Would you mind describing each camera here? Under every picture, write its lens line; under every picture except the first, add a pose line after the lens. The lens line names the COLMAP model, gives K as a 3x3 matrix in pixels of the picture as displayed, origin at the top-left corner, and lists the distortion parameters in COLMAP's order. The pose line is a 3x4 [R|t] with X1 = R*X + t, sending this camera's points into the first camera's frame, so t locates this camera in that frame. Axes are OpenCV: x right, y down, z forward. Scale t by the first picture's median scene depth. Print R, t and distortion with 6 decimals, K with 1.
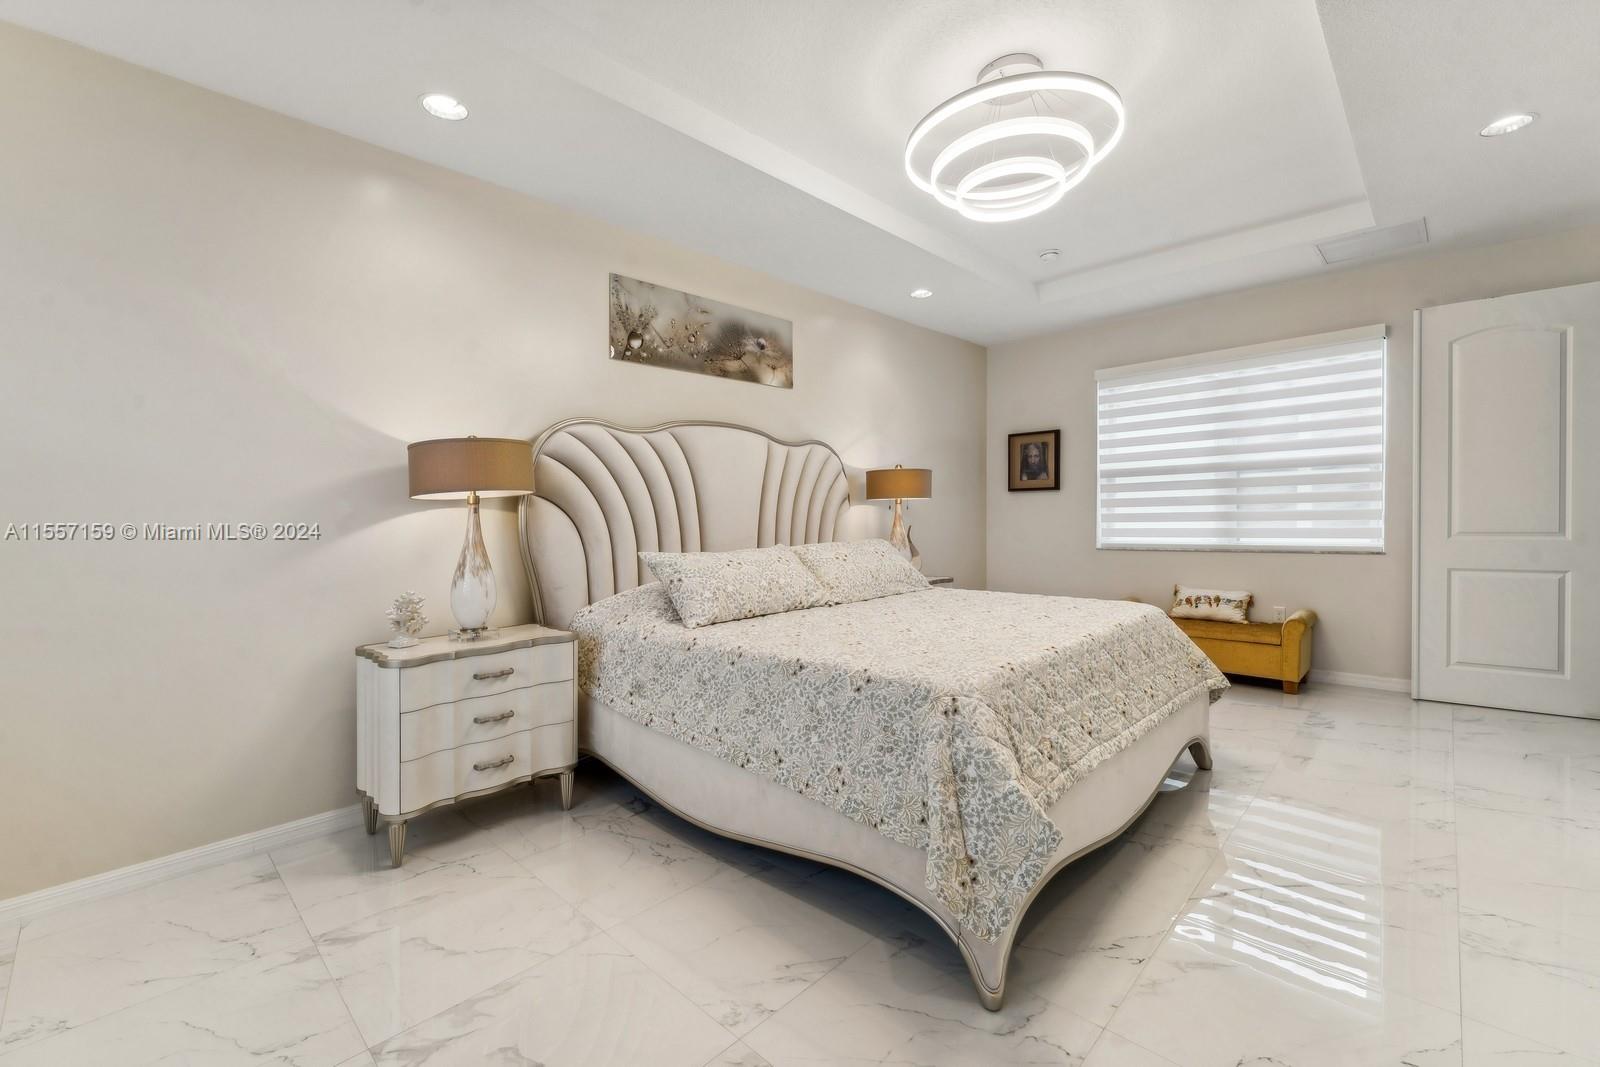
lens RADIAL K [[666.8, 0, 798.8], [0, 666.8, 519.4], [0, 0, 1]] dist [-0.019944, 0.000022]
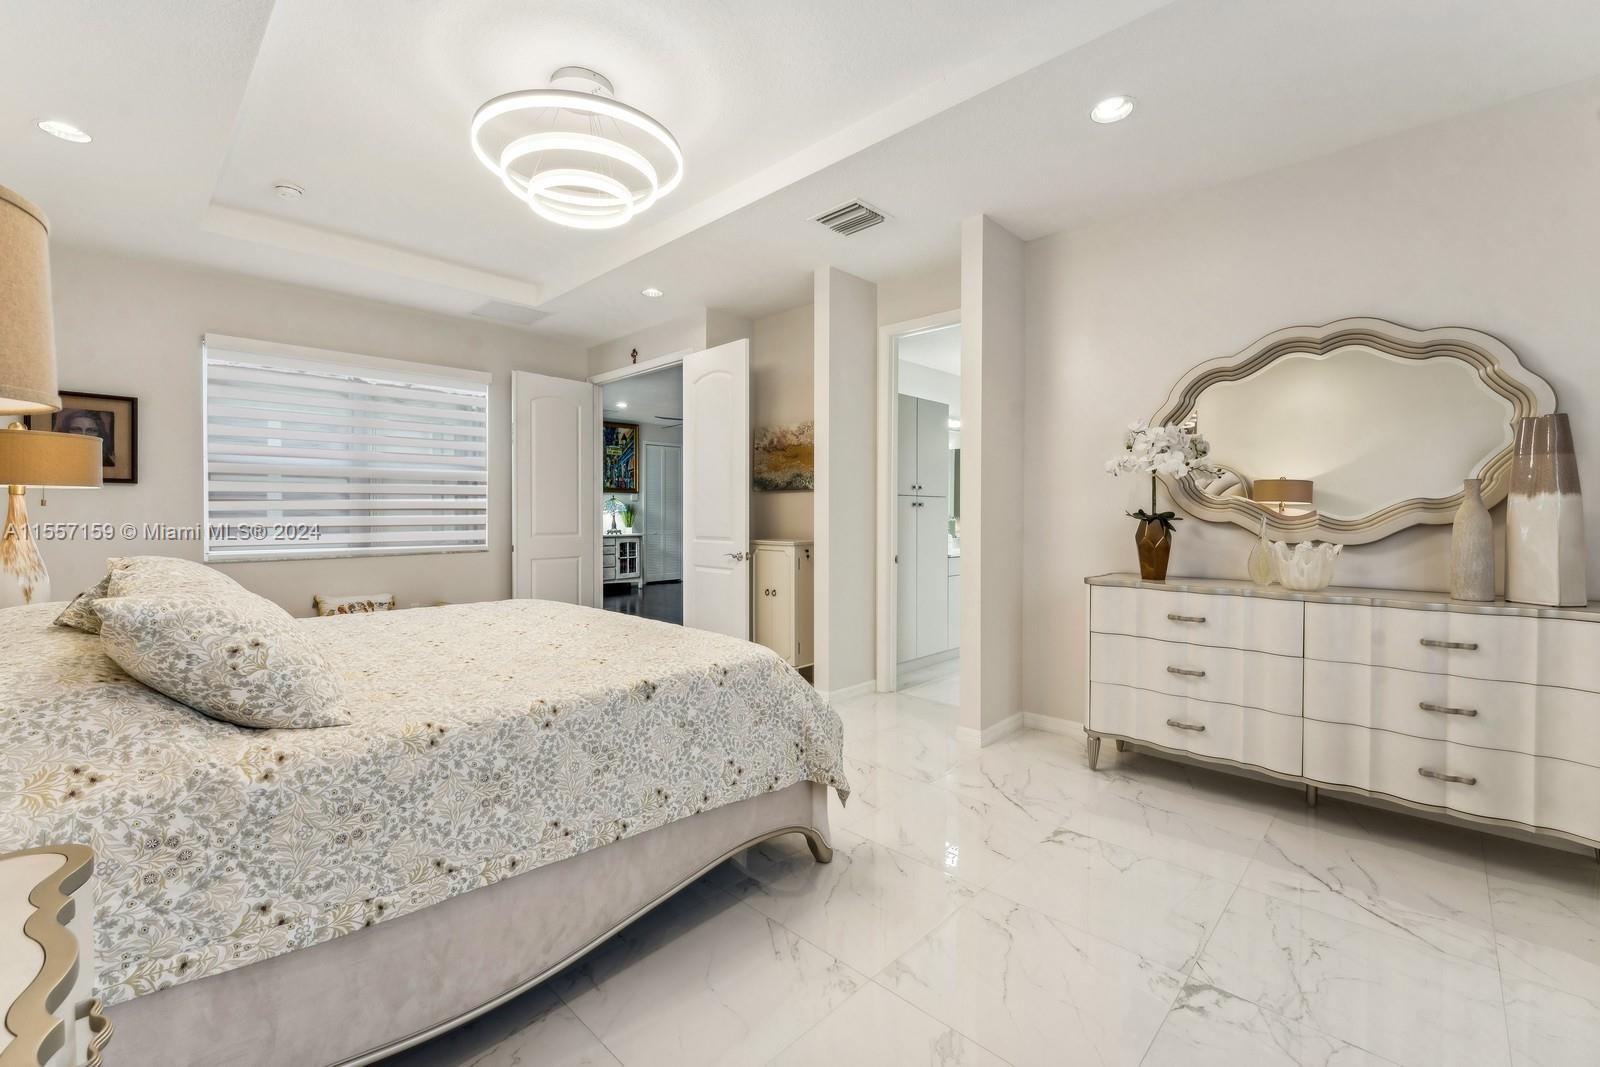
lens RADIAL K [[674.7, 0, 800.0], [0, 674.7, 533.5], [0, 0, 1]] dist [-0.021772, -0.000044]
pose [[-0.012121, -0.011331, 0.999862, -0.664596], [0.003119, 0.999930, 0.011370, 0.006972], [-0.999922, 0.003256, -0.012085, 0.615219]]
